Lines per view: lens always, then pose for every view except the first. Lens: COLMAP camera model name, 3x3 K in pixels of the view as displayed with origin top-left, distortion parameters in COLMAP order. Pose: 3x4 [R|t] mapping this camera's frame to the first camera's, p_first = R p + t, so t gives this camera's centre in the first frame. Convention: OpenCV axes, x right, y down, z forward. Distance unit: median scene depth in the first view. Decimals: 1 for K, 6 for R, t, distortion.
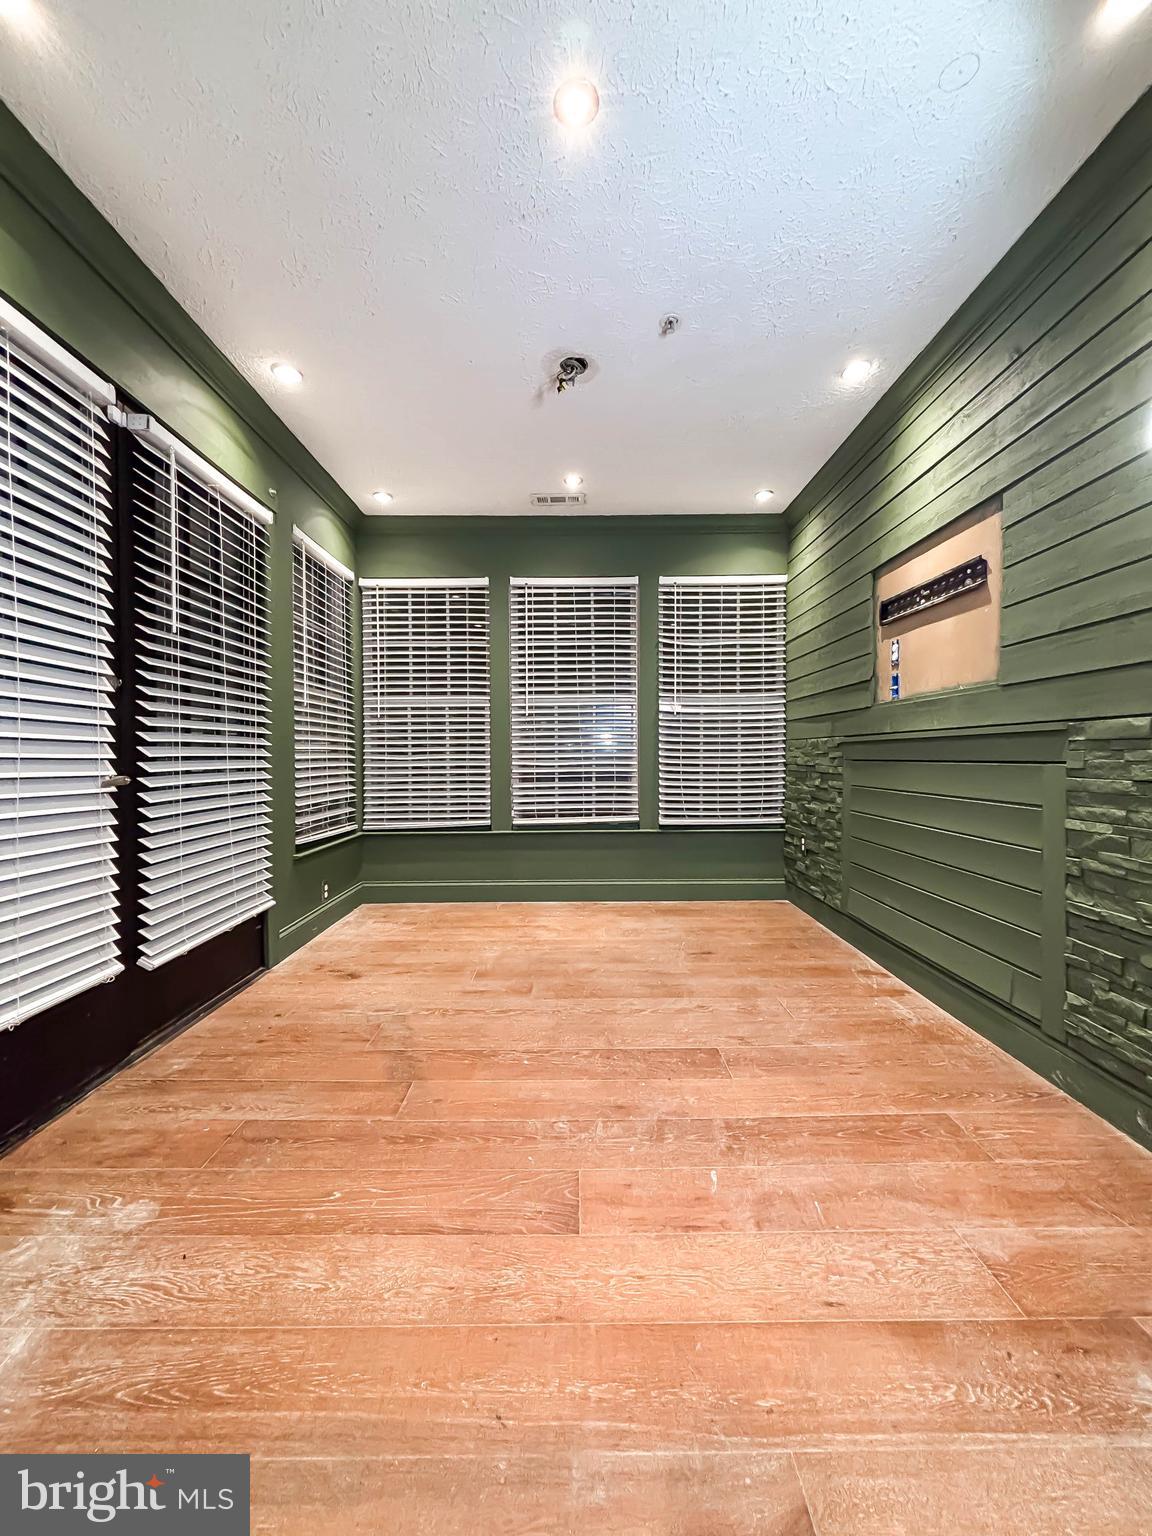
lens RADIAL K [[628.4, 0, 572.1], [0, 628.4, 766.4], [0, 0, 1]] dist [0.003220, -0.001993]
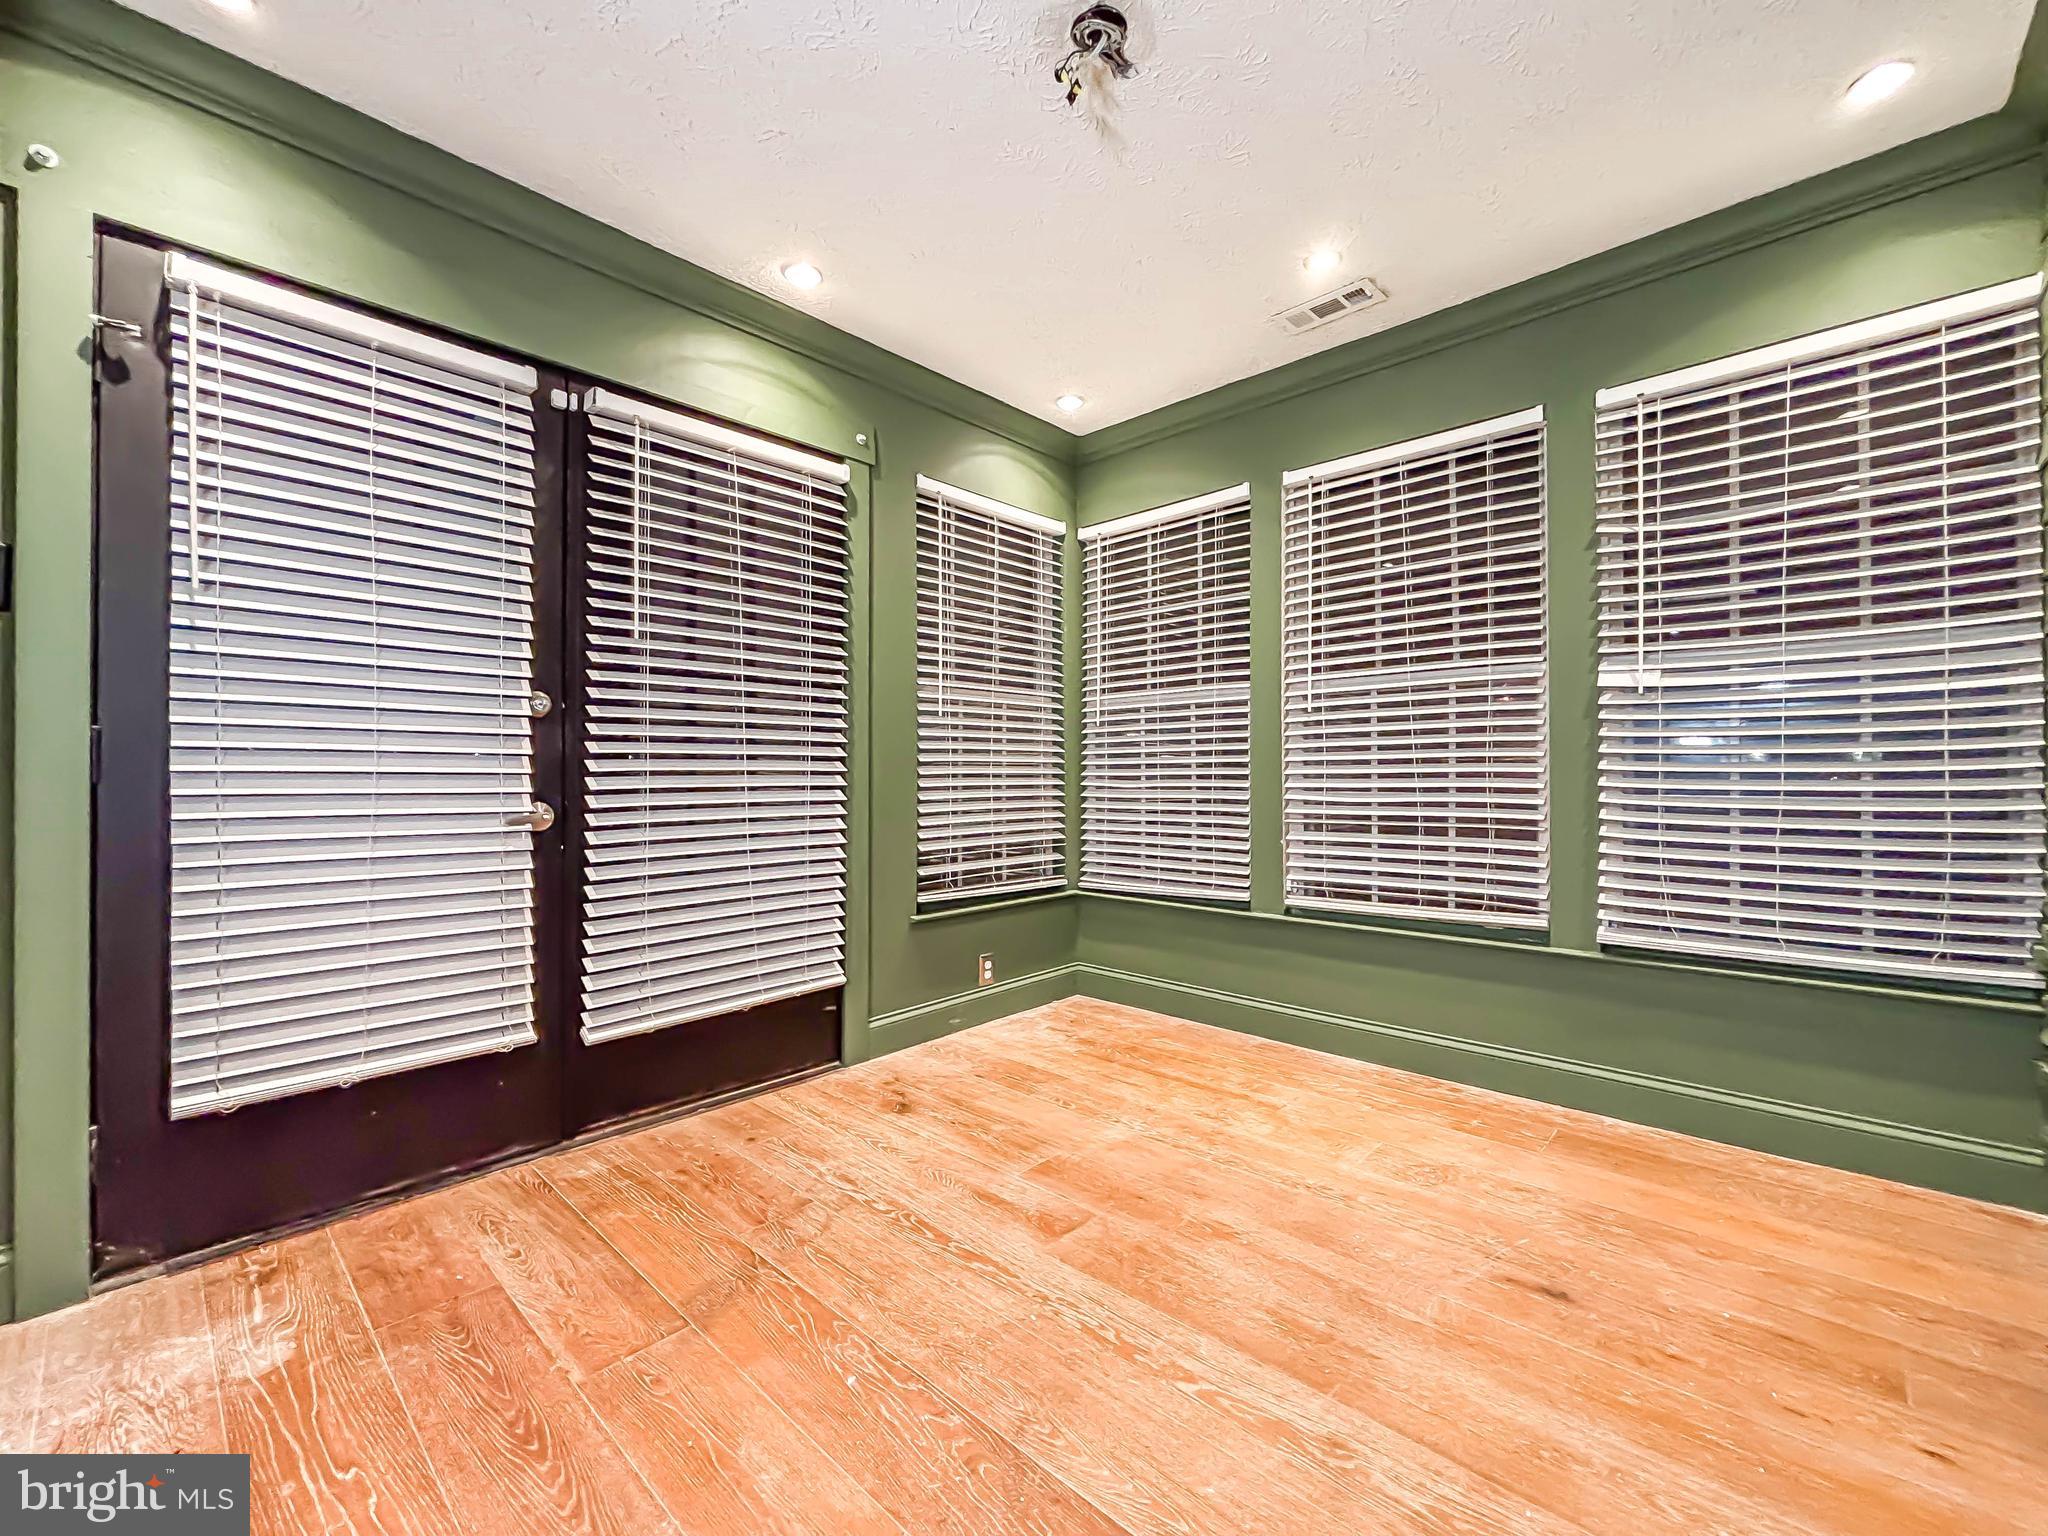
lens RADIAL K [[837.8, 0, 1018.8], [0, 837.8, 764.9], [0, 0, 1]] dist [0.003220, -0.001993]
pose [[0.724136, -0.001896, -0.689654, 0.323859], [-0.012695, 0.999790, -0.016077, -0.023780], [0.689540, 0.020397, 0.723960, 0.363198]]
